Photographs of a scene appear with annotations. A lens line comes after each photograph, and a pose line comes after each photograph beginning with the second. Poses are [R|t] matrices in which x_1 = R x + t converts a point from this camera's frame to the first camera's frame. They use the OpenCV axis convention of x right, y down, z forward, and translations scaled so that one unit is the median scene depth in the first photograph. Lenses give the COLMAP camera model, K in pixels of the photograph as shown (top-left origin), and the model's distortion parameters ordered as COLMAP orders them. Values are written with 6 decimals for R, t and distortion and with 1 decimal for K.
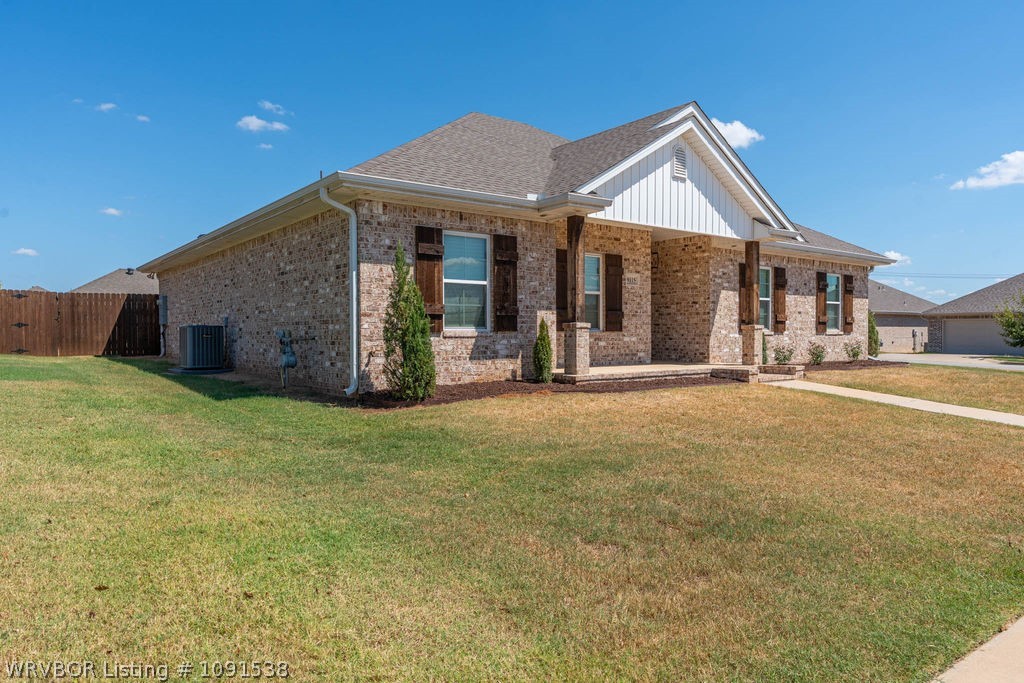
lens RADIAL K [[687.5, 0, 513.3], [0, 687.5, 341.7], [0, 0, 1]] dist [-0.002903, -0.003052]
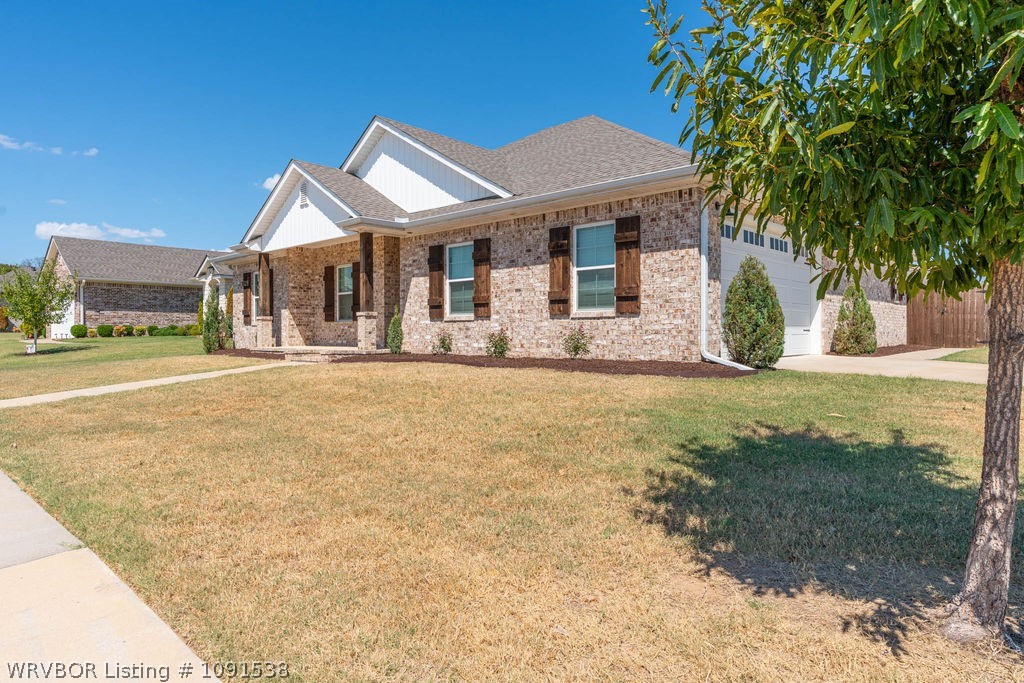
lens RADIAL K [[652.1, 0, 513.5], [0, 652.1, 340.9], [0, 0, 1]] dist [0.006793, 0.004489]
pose [[0.134029, 0.026407, -0.990625, 1.173351], [0.007305, 0.999591, 0.027634, -0.006378], [0.990950, -0.010940, 0.133782, 0.931148]]
